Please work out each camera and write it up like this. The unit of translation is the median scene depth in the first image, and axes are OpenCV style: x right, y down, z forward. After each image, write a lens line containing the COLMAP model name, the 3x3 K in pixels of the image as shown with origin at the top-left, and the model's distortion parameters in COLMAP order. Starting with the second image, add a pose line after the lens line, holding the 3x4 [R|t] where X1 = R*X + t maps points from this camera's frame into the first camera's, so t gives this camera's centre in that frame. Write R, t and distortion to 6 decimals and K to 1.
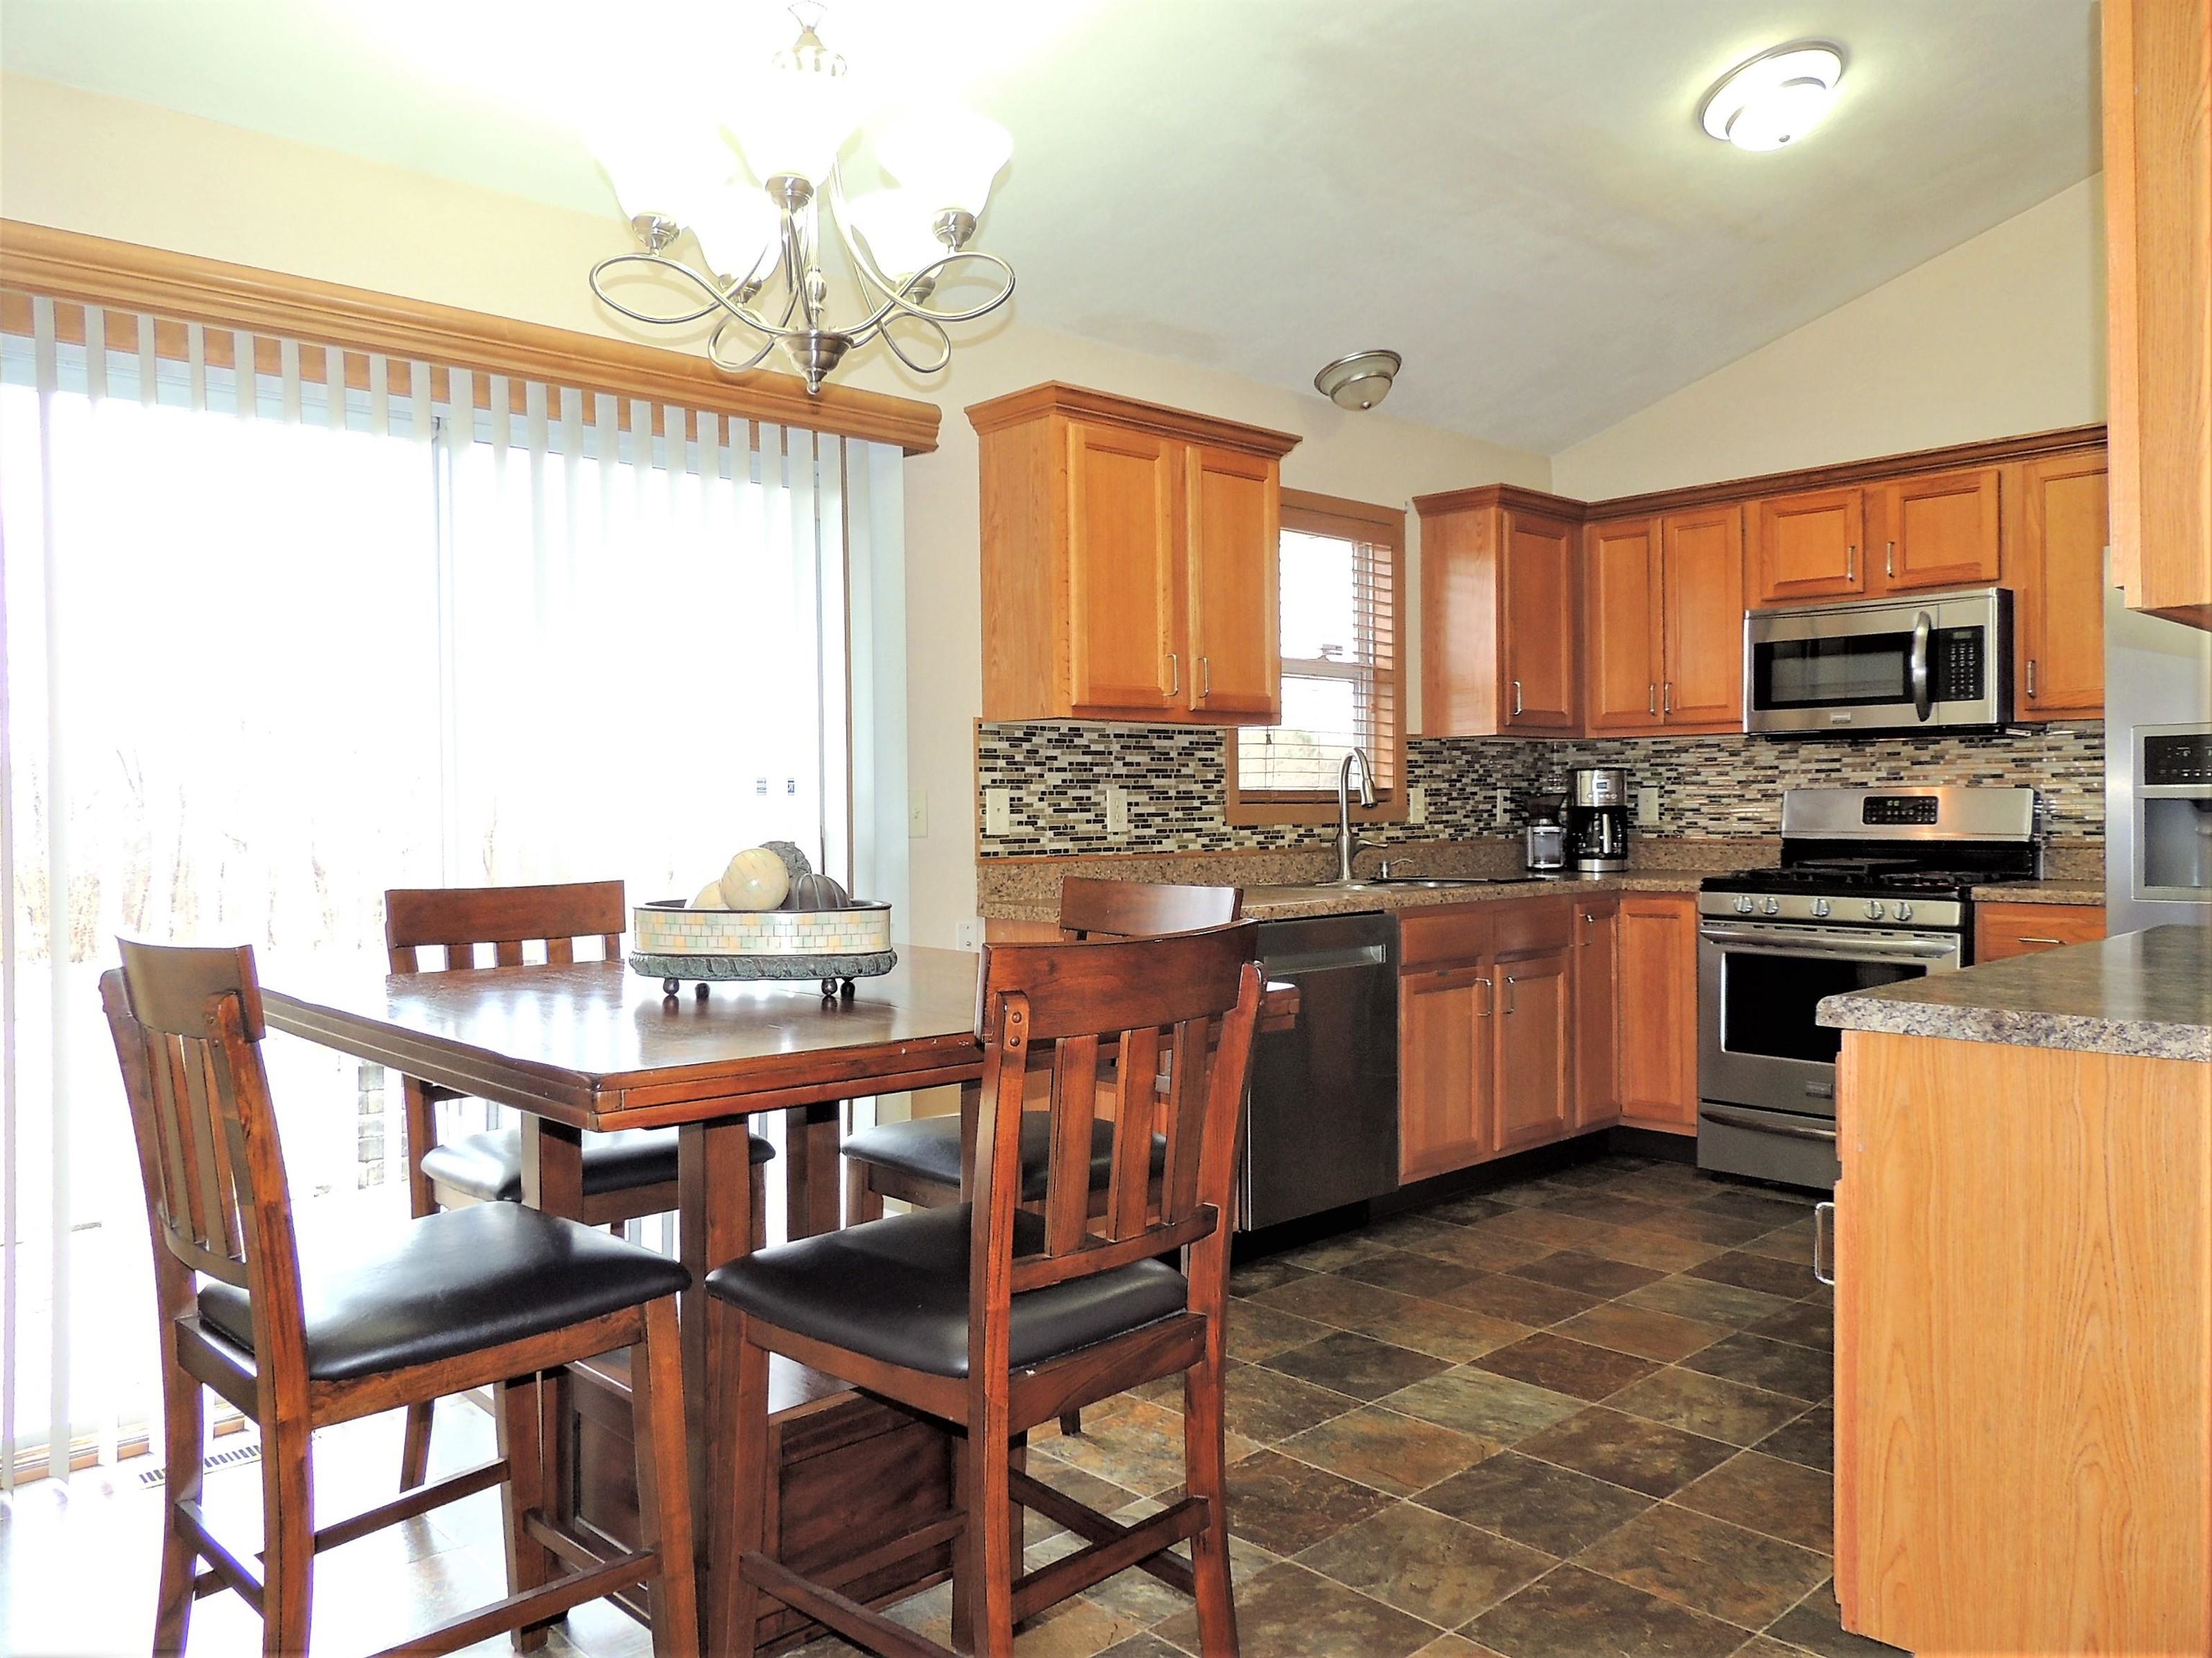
lens RADIAL K [[1655.3, 0, 1116.1], [0, 1655.3, 823.9], [0, 0, 1]] dist [-0.008432, 0.009526]
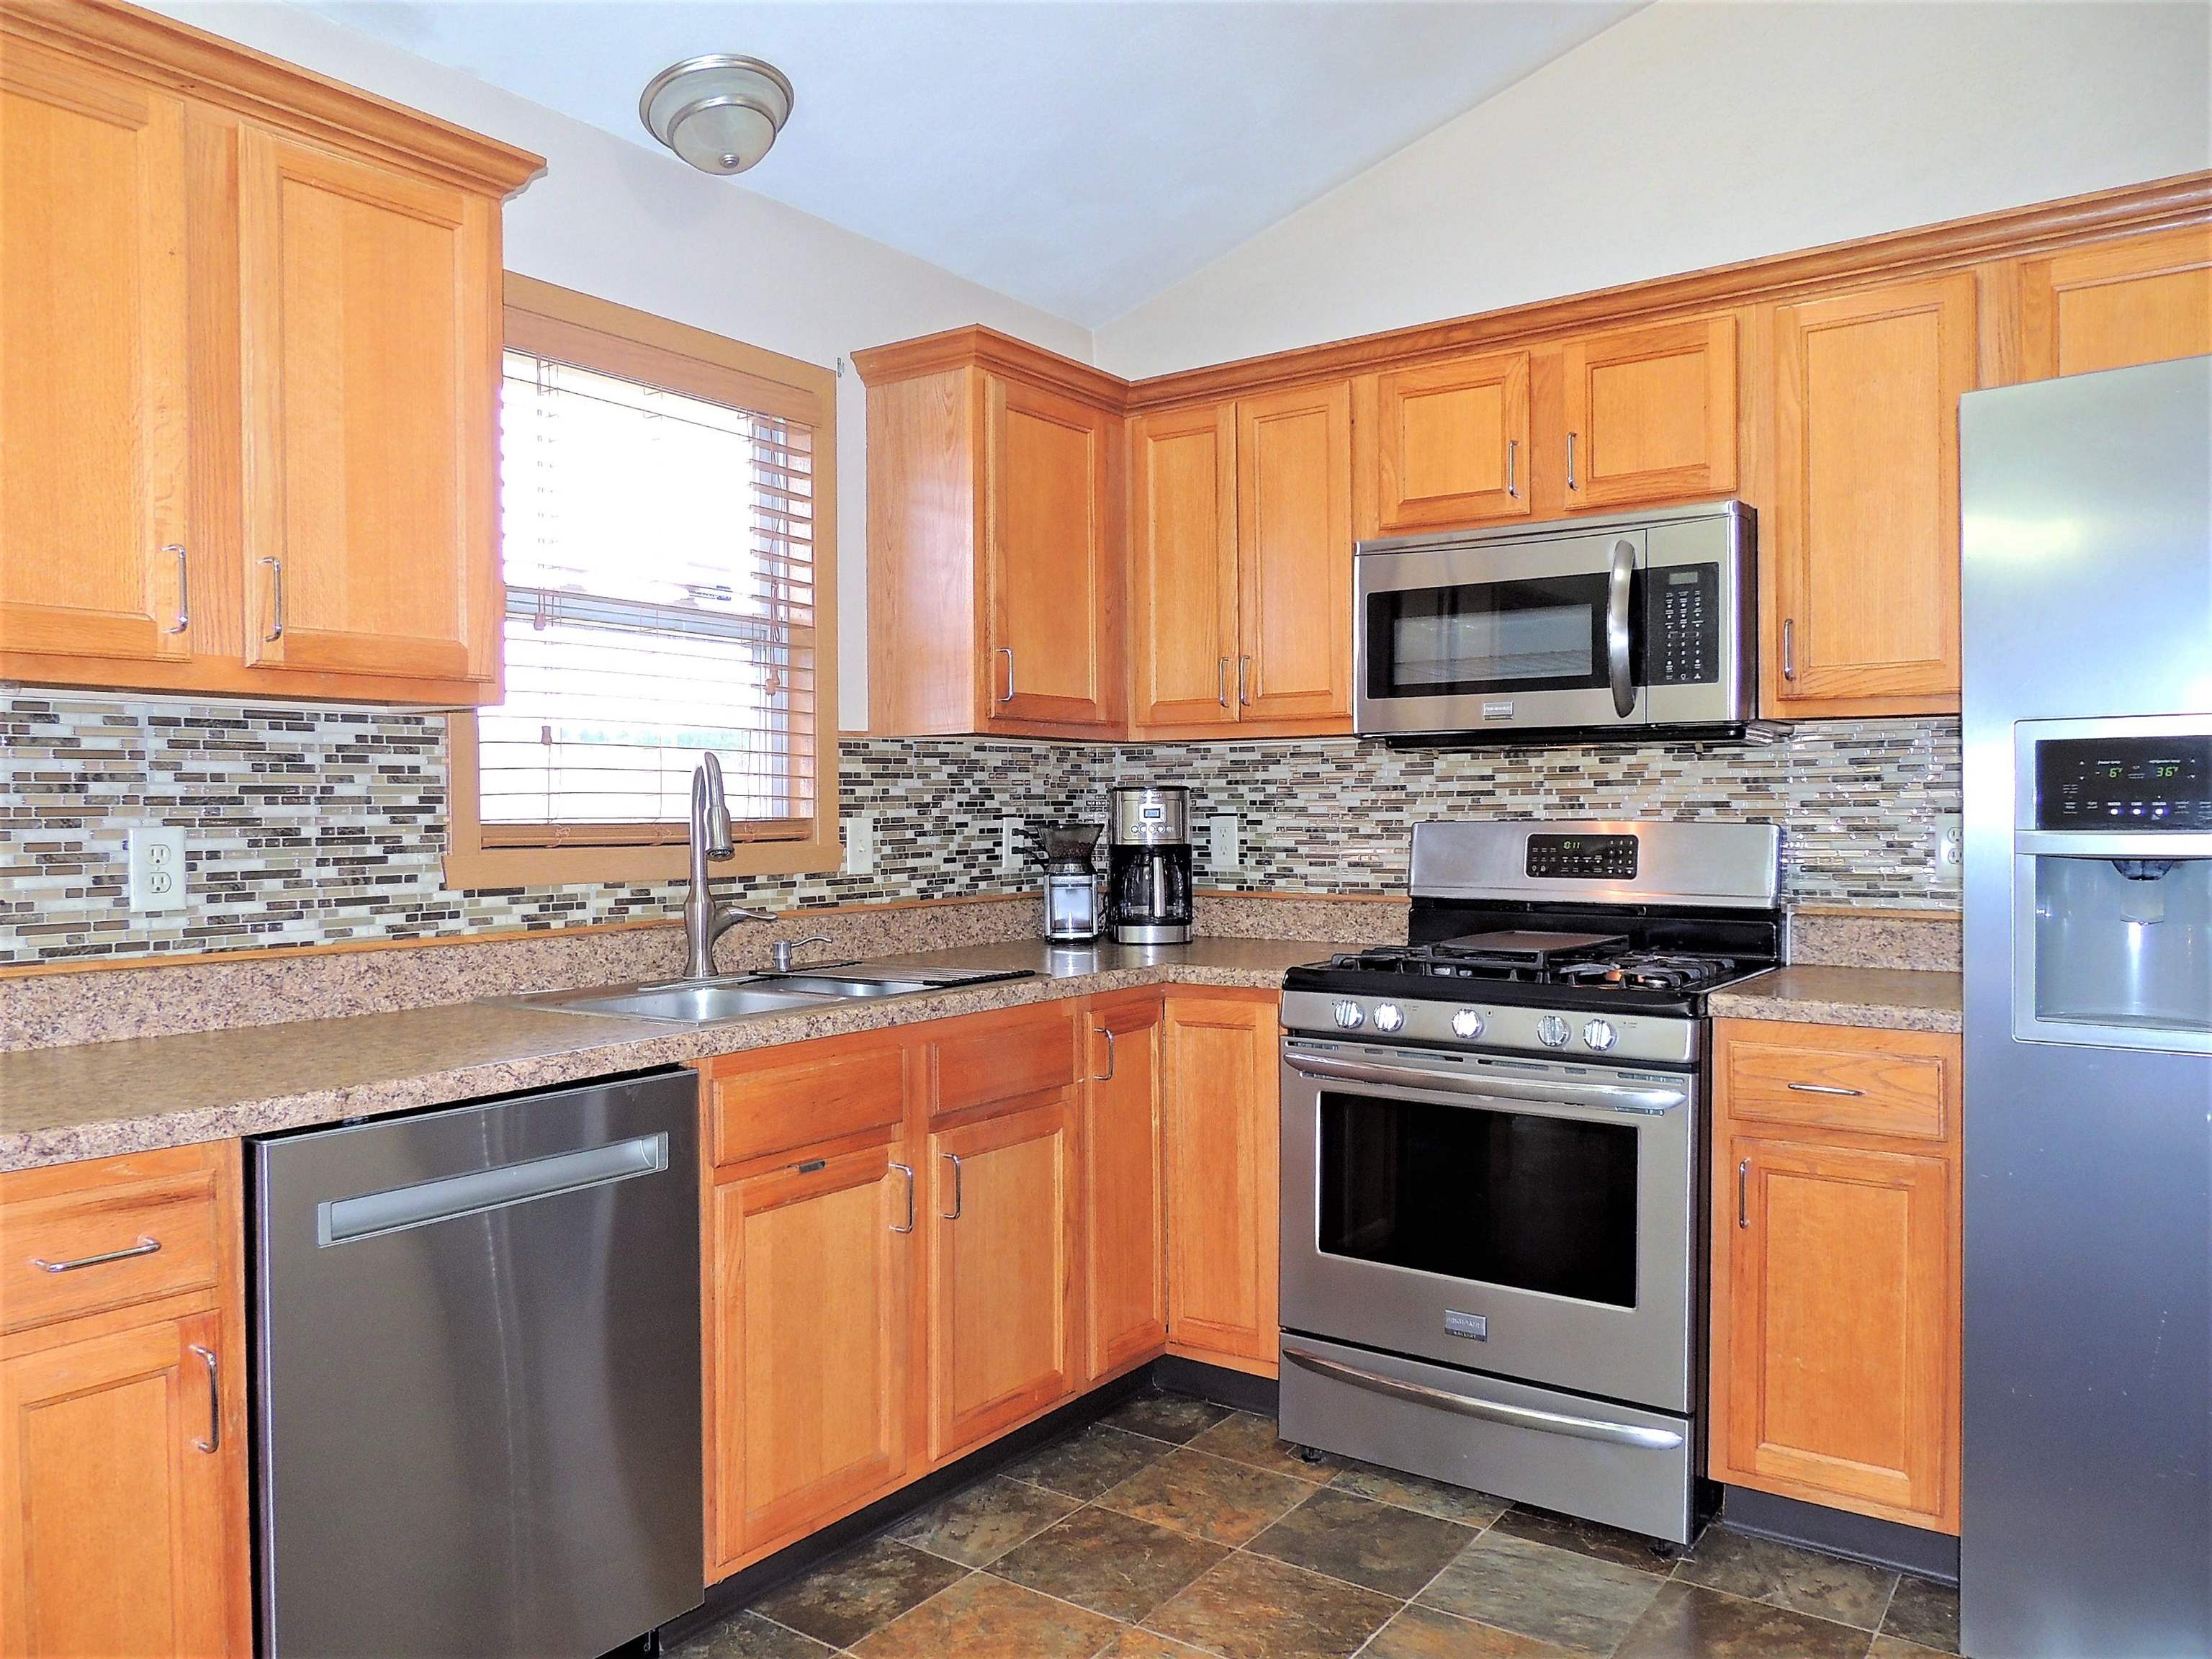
lens RADIAL K [[1655.4, 0, 1098.1], [0, 1655.4, 827.4], [0, 0, 1]] dist [-0.008432, 0.009526]
pose [[0.981909, 0.001591, 0.189344, 0.168971], [-0.000760, 0.999990, -0.004460, -0.016893], [-0.189350, 0.004235, 0.981901, 0.408009]]
